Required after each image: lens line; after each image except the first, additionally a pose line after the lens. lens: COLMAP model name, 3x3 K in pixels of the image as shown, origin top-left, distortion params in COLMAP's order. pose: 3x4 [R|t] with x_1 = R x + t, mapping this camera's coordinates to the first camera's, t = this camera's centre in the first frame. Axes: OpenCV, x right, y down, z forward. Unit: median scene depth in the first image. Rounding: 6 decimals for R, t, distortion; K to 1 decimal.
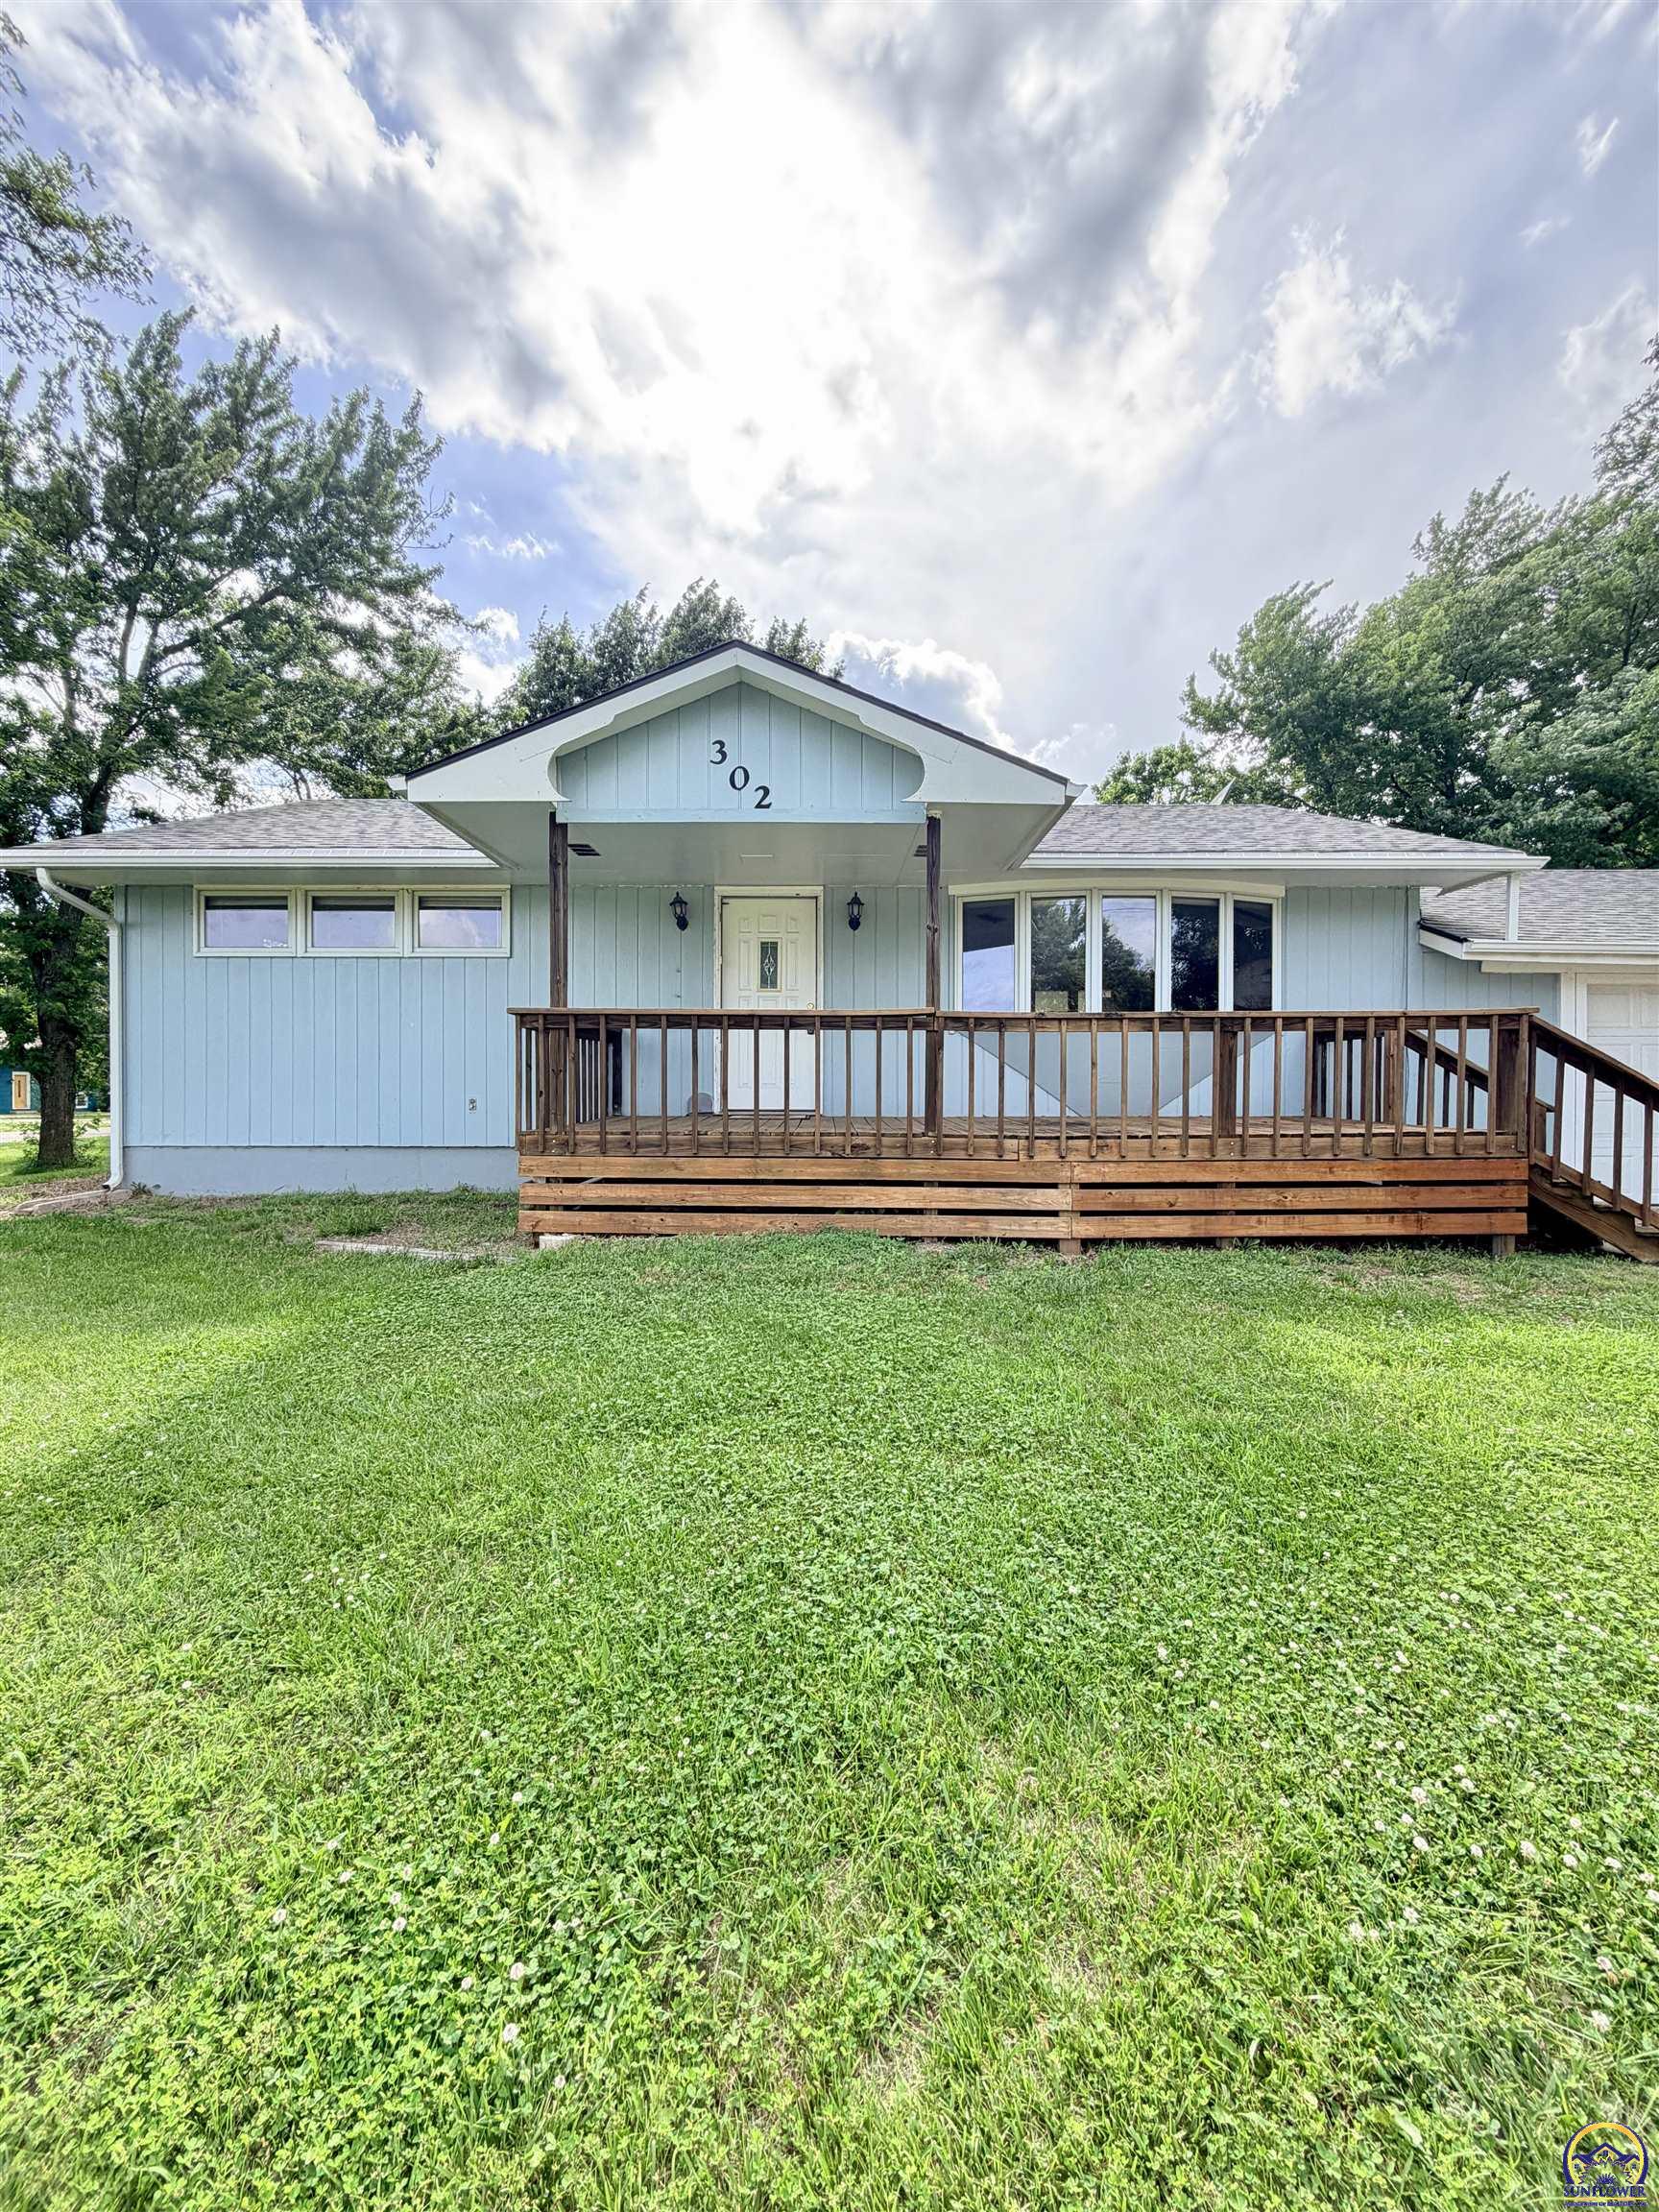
lens RADIAL K [[886.4, 0, 829.7], [0, 886.4, 1100.1], [0, 0, 1]] dist [0.001561, 0.000627]
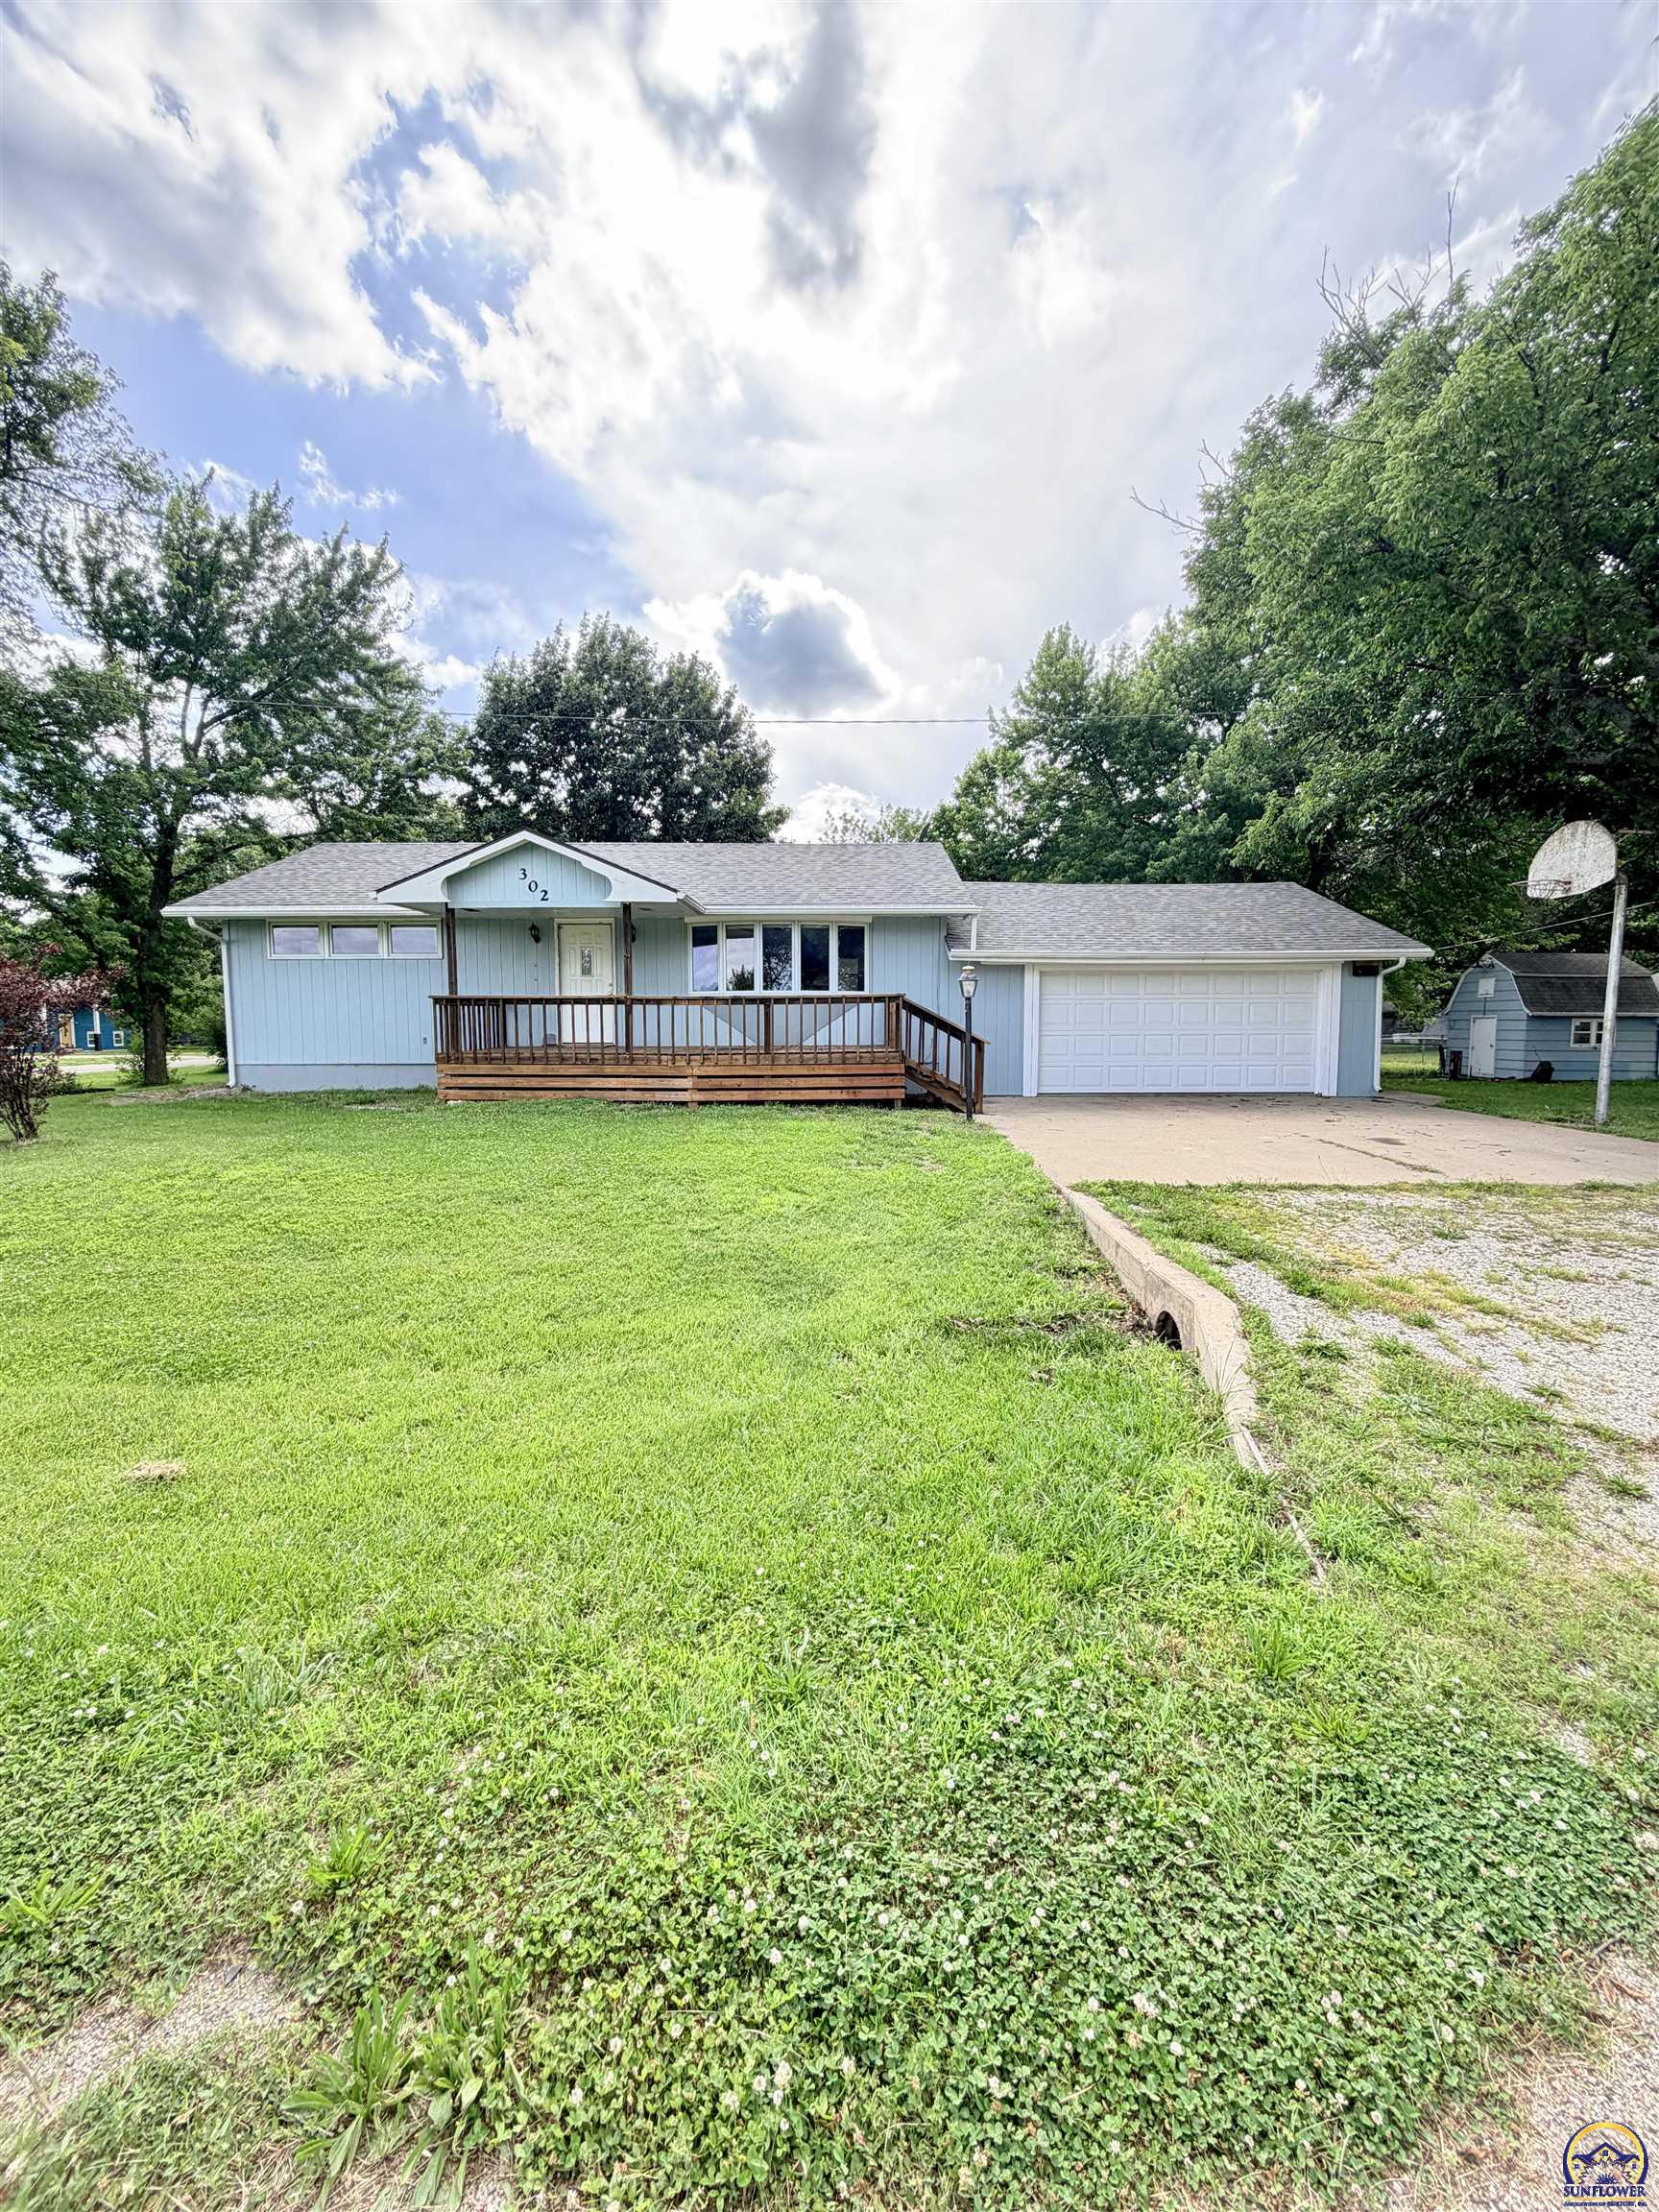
lens RADIAL K [[886.4, 0, 833.8], [0, 886.4, 1098.3], [0, 0, 1]] dist [0.001561, 0.000627]
pose [[0.999985, -0.004546, -0.003126, 0.610526], [0.004758, 0.997407, 0.071811, -0.005372], [0.002792, -0.071825, 0.997413, -1.135144]]
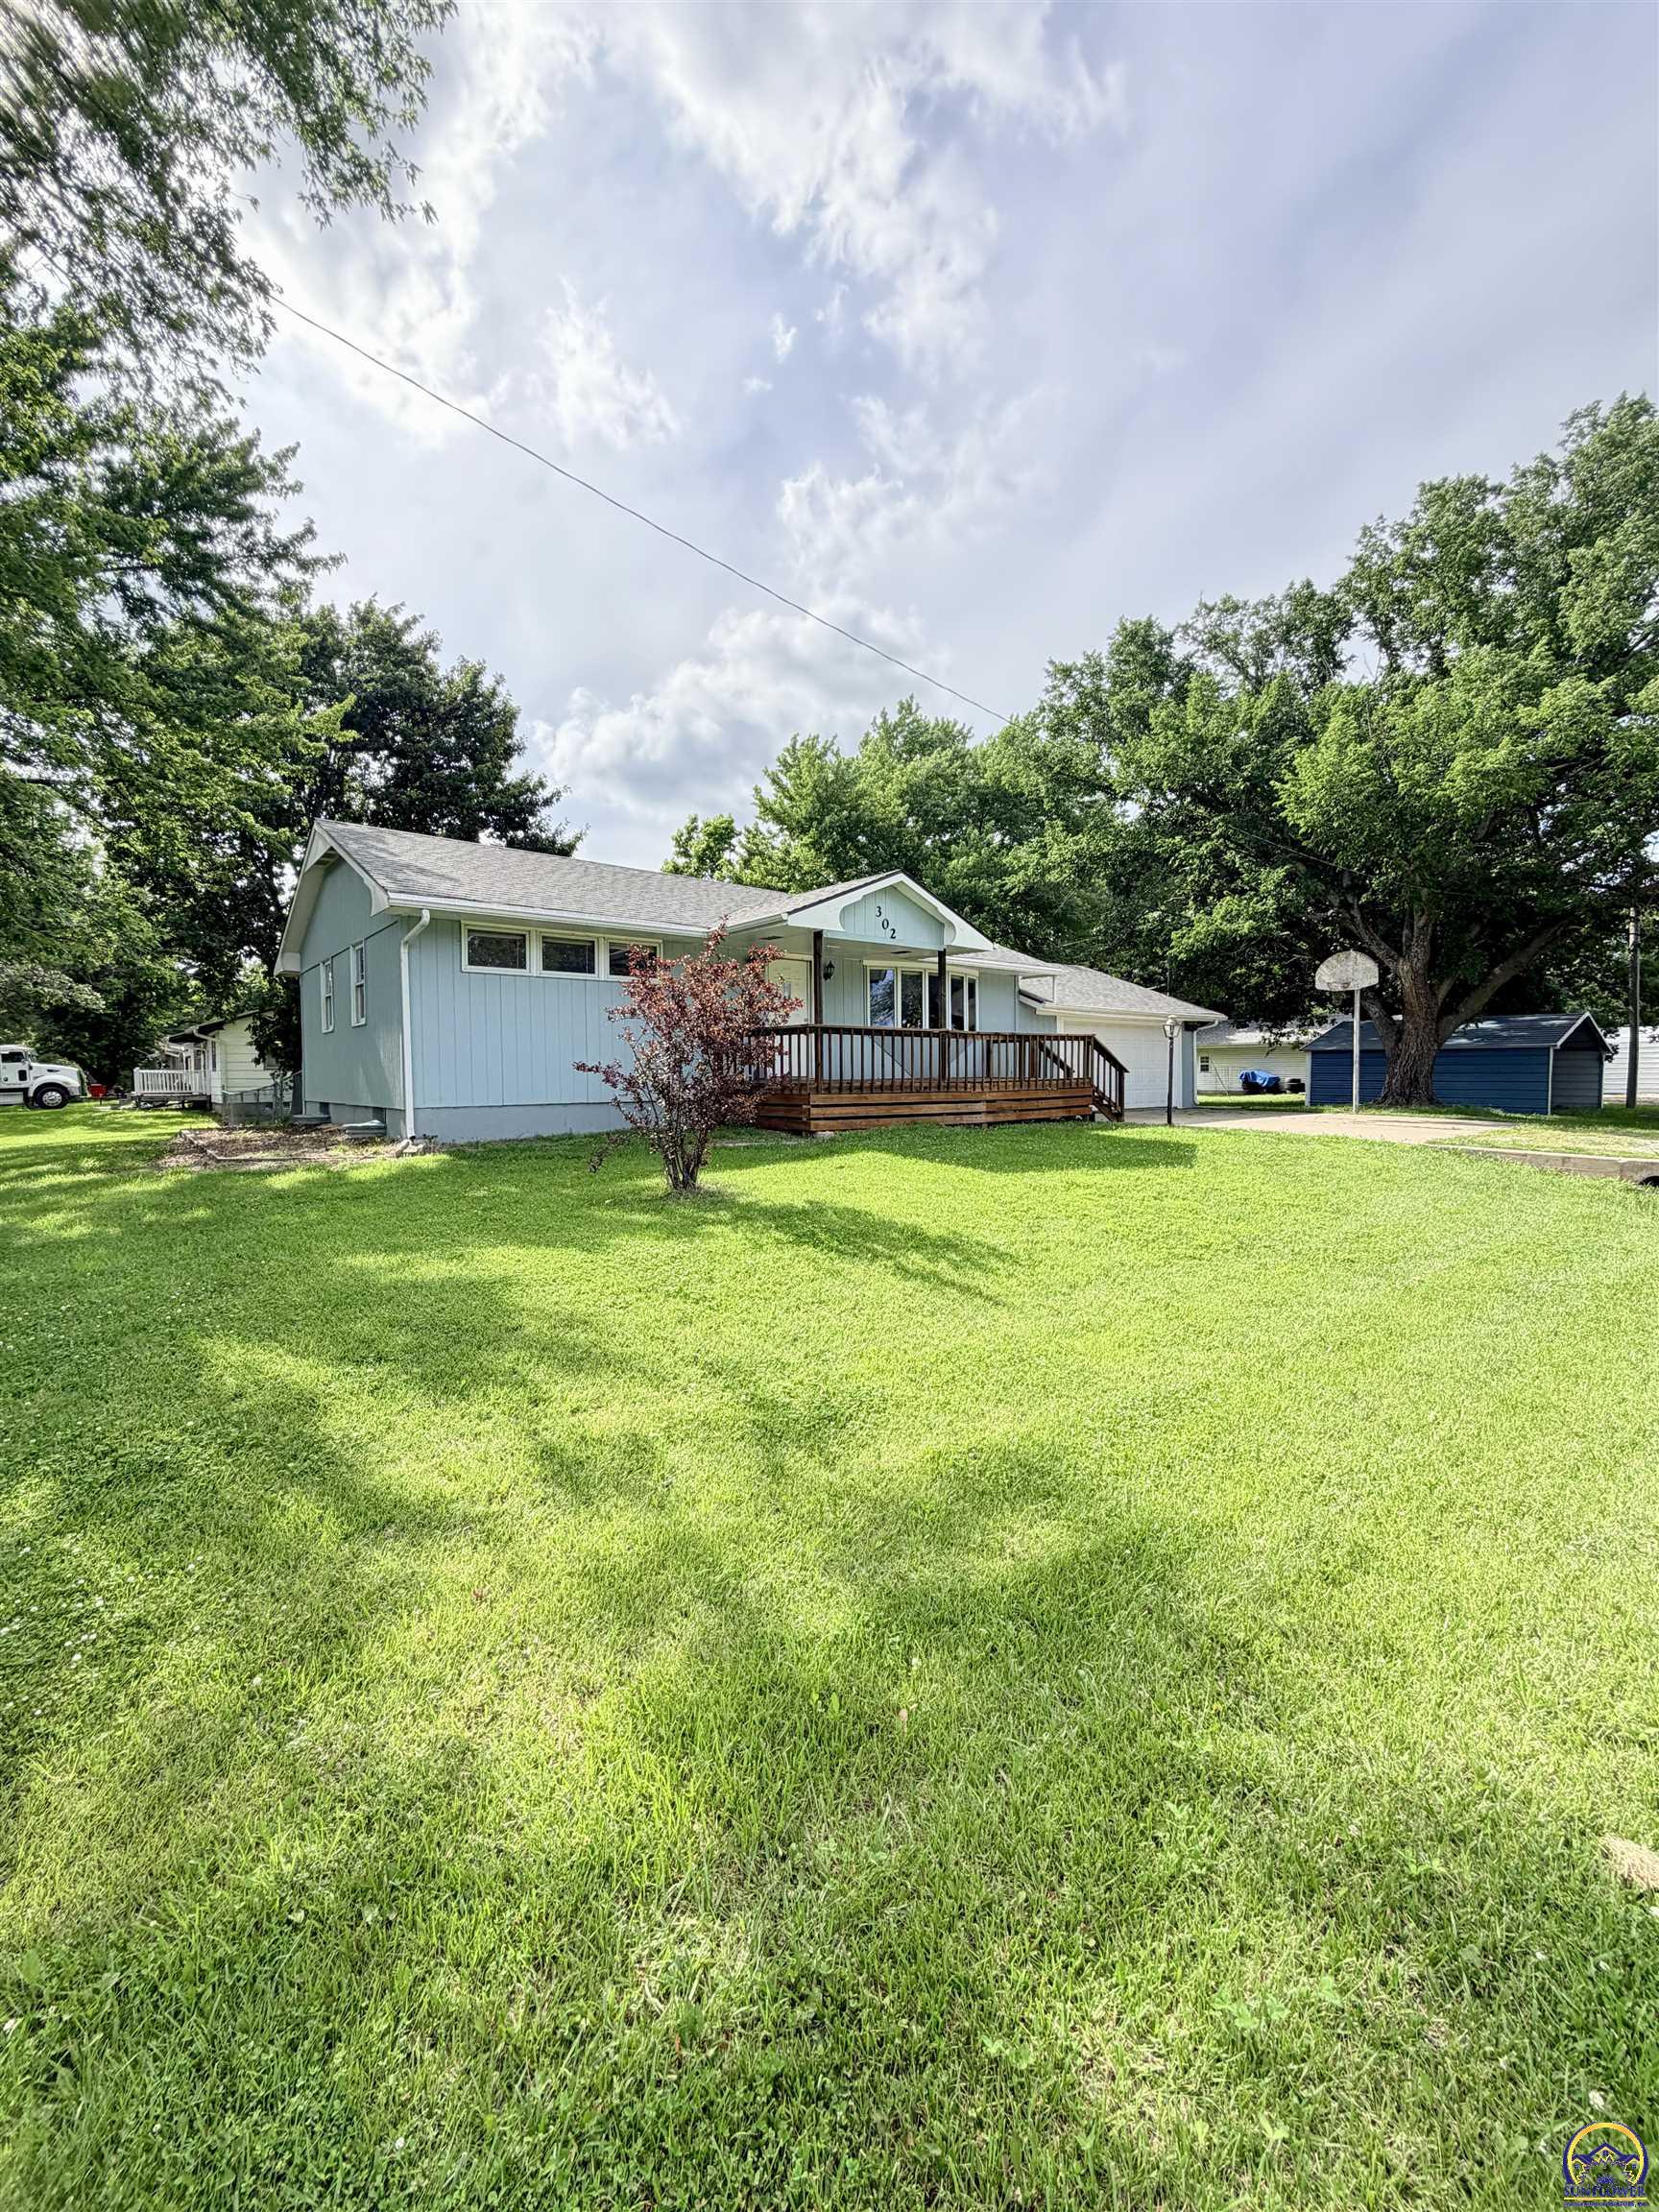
lens RADIAL K [[886.4, 0, 811.8], [0, 886.4, 1106.5], [0, 0, 1]] dist [0.001561, 0.000627]
pose [[0.781557, -0.029179, 0.623152, -1.618634], [0.016286, 0.999519, 0.026375, 0.035211], [-0.623622, -0.010465, 0.781656, -0.627788]]
